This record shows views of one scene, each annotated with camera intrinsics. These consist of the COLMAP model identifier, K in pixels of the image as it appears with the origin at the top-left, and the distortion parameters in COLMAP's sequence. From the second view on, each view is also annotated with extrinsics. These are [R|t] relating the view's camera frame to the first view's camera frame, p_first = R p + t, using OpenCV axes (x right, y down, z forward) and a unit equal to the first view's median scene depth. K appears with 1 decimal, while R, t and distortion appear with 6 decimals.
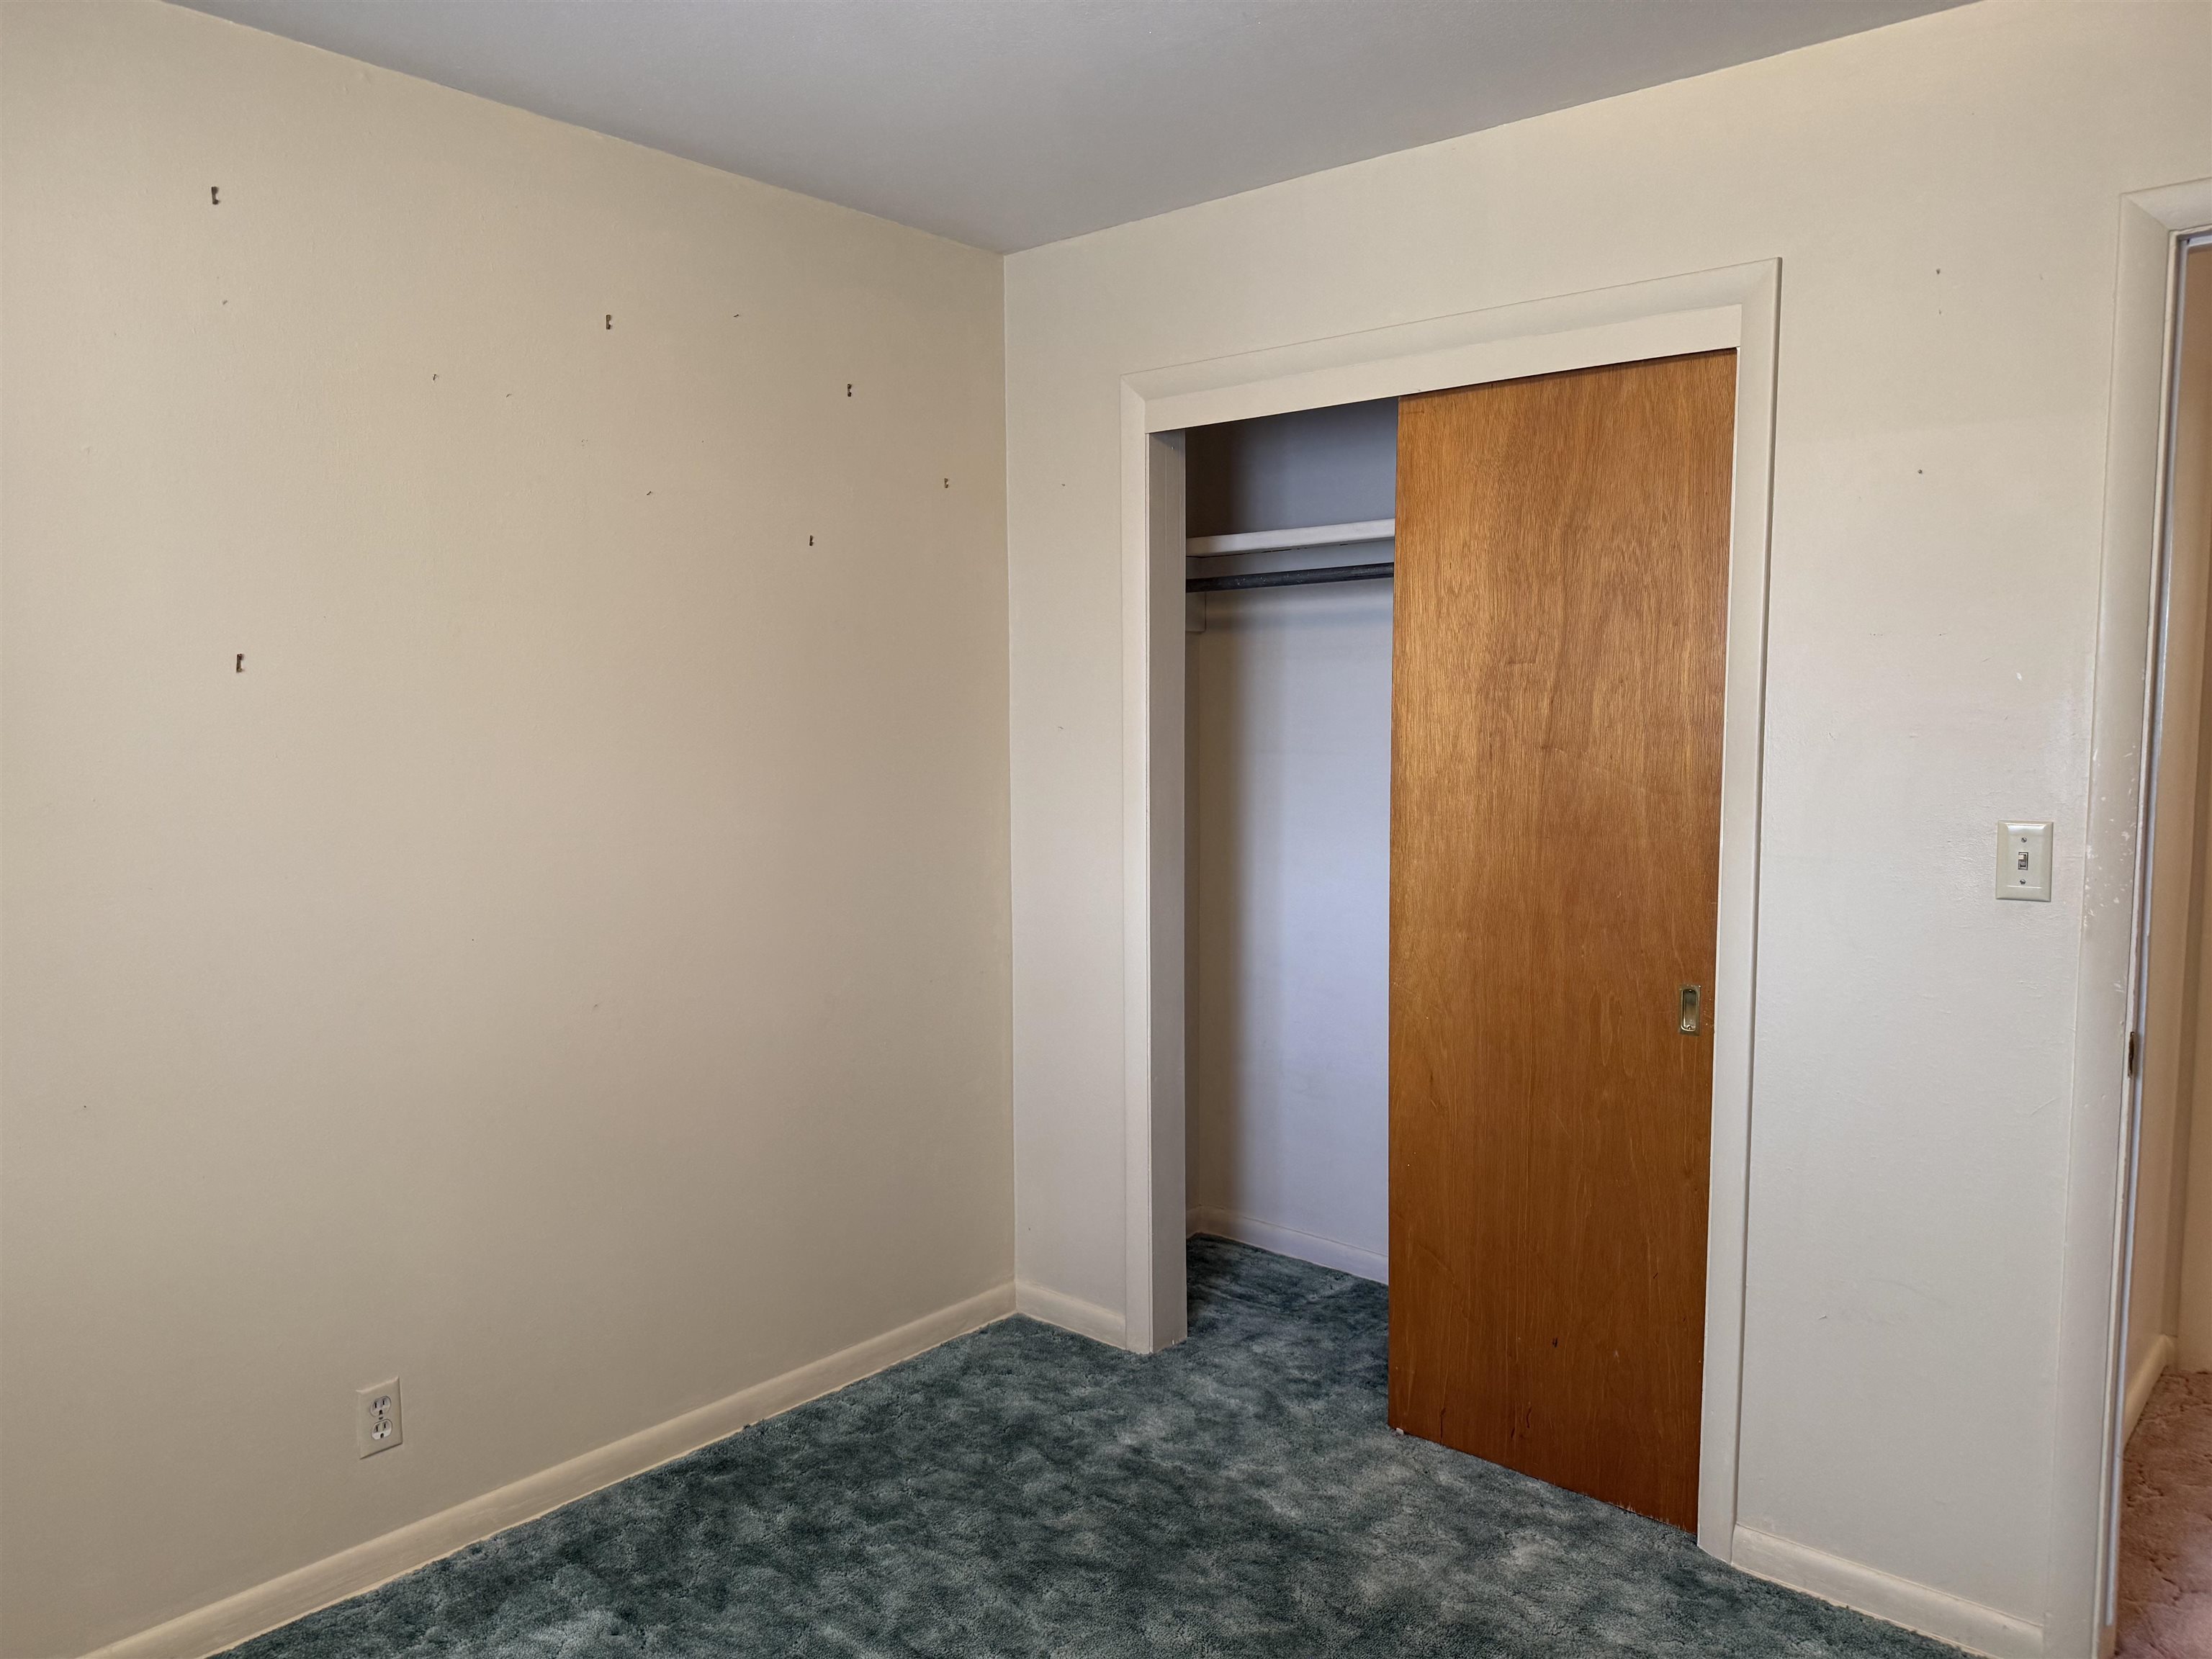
lens RADIAL K [[1569.2, 0, 1109.9], [0, 1569.2, 837.8], [0, 0, 1]] dist [0.113264, -0.117161]
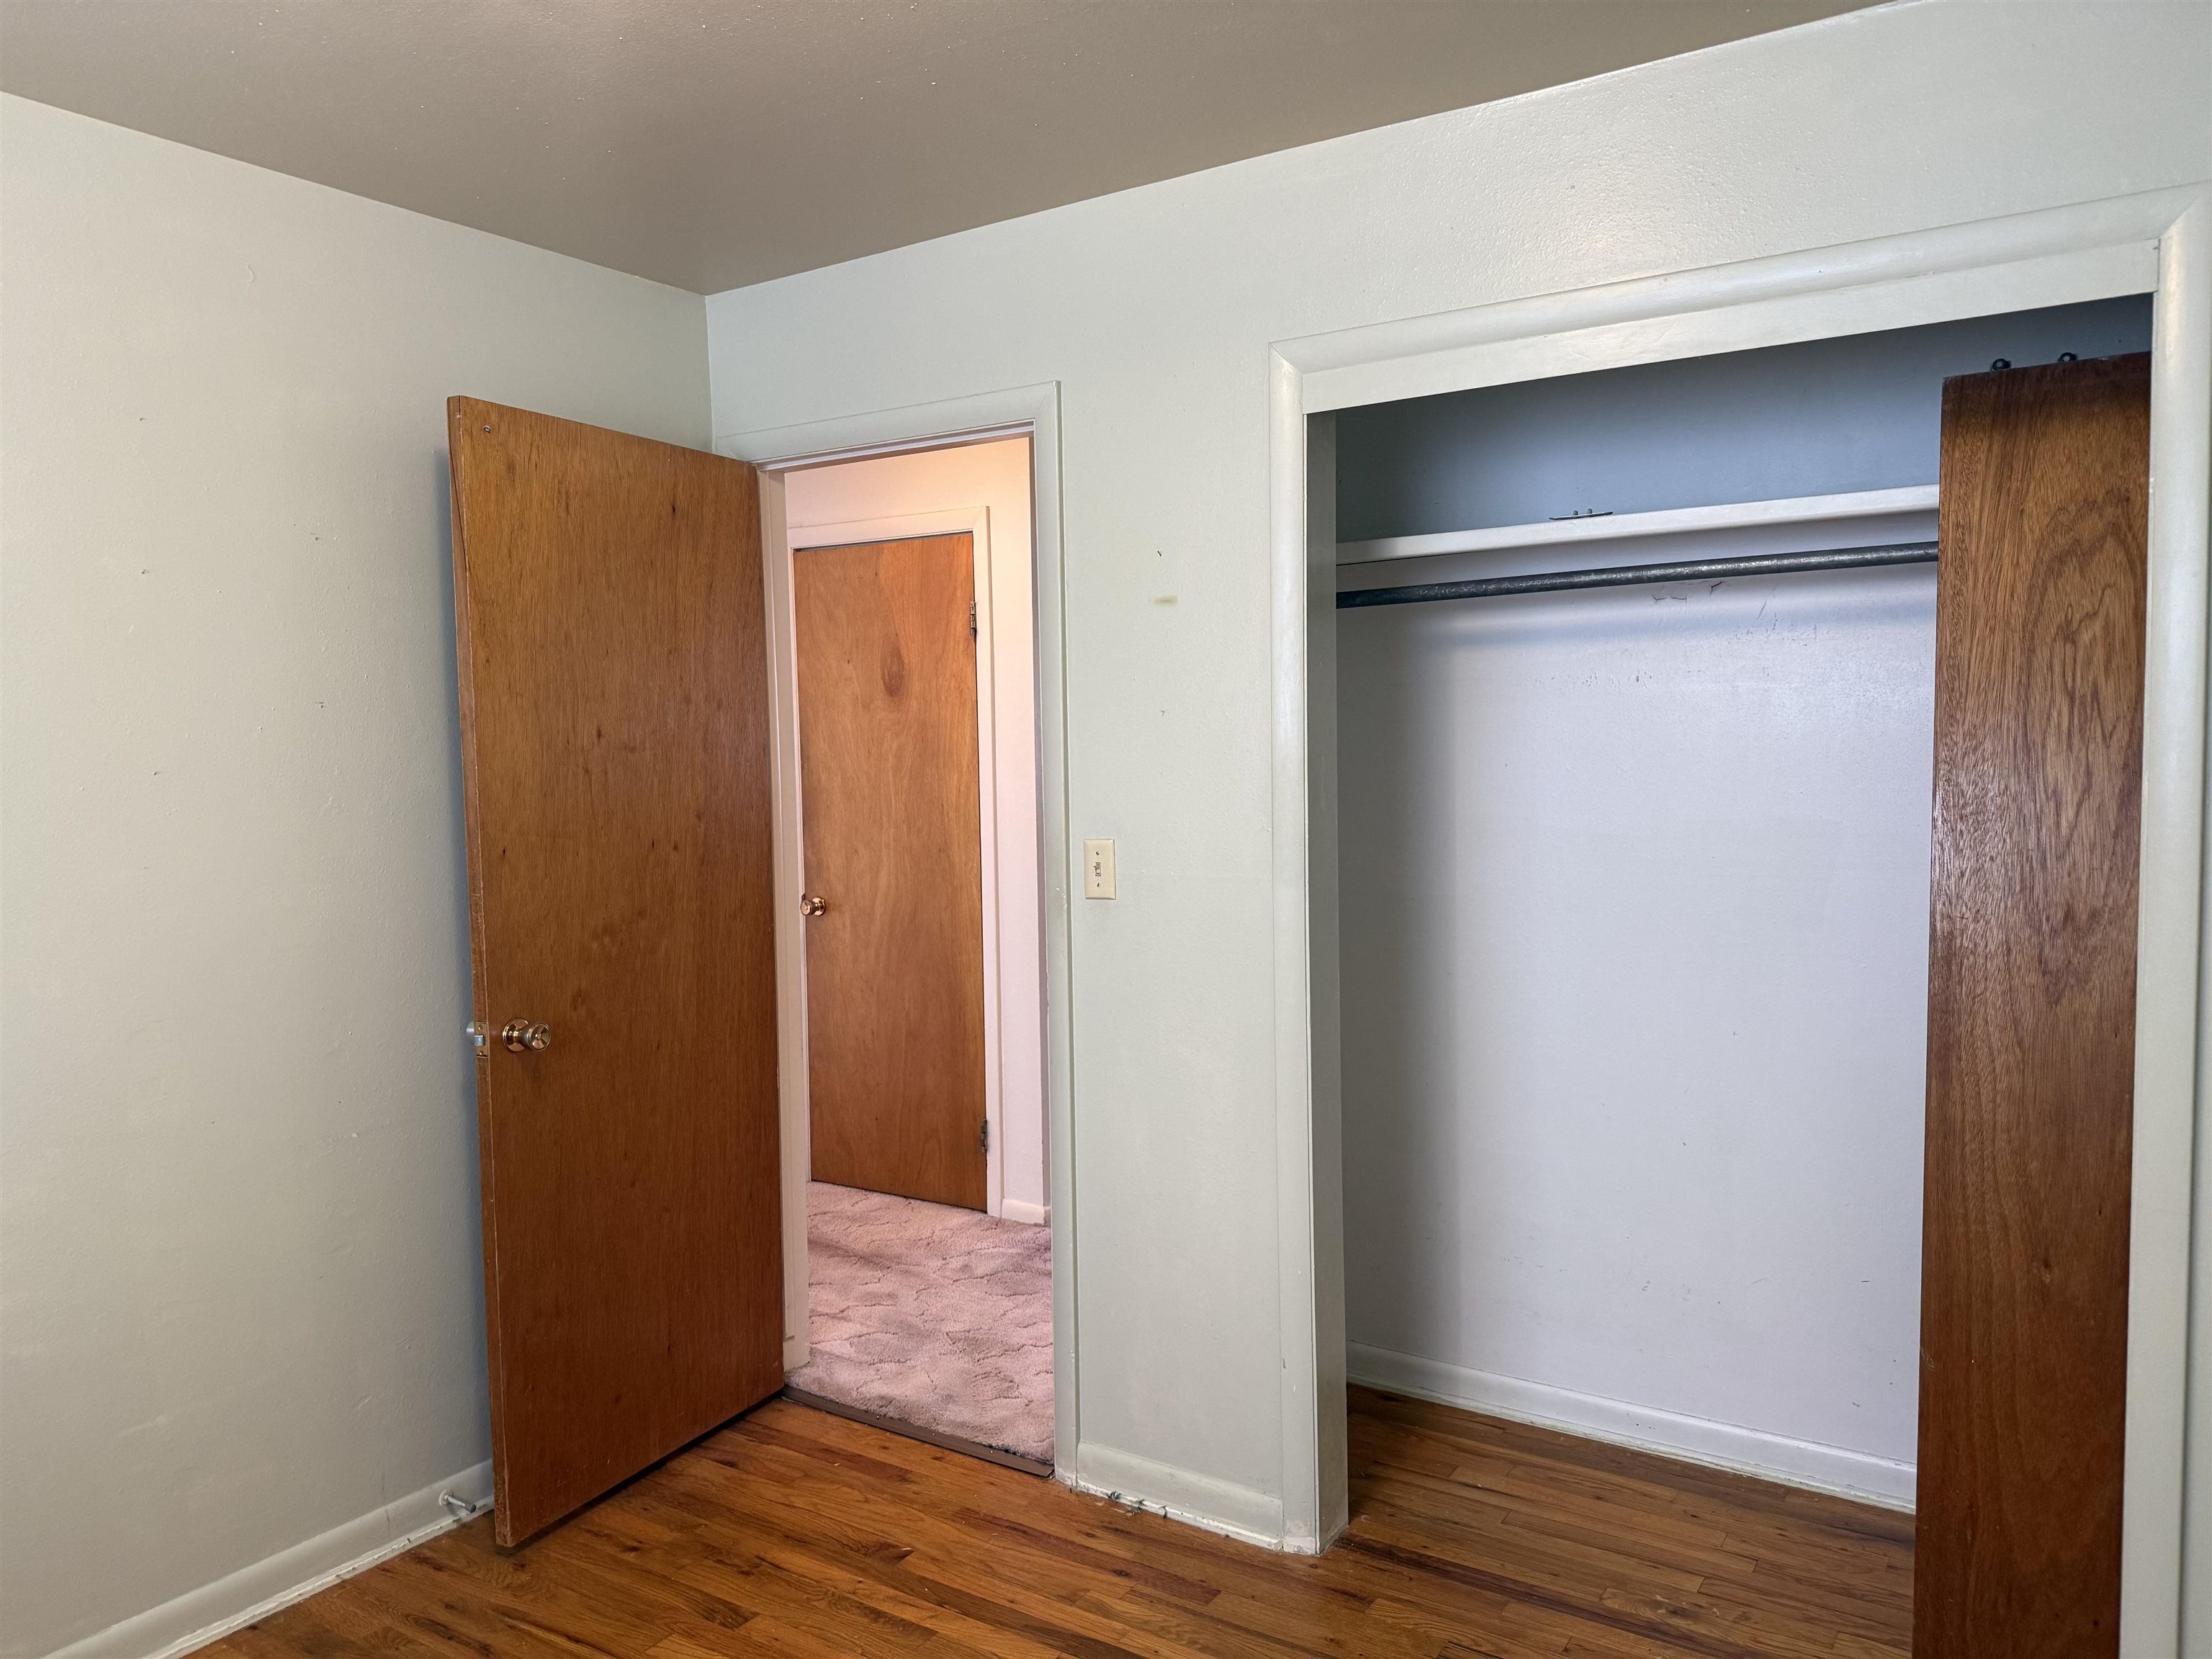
lens RADIAL K [[1569.2, 0, 1109.9], [0, 1569.2, 837.8], [0, 0, 1]] dist [0.113264, -0.117161]
pose [[0.984567, -0.035101, 0.171449, -0.221582], [0.039738, 0.998929, -0.023687, -0.021684], [-0.170435, 0.030134, 0.984908, 0.215545]]
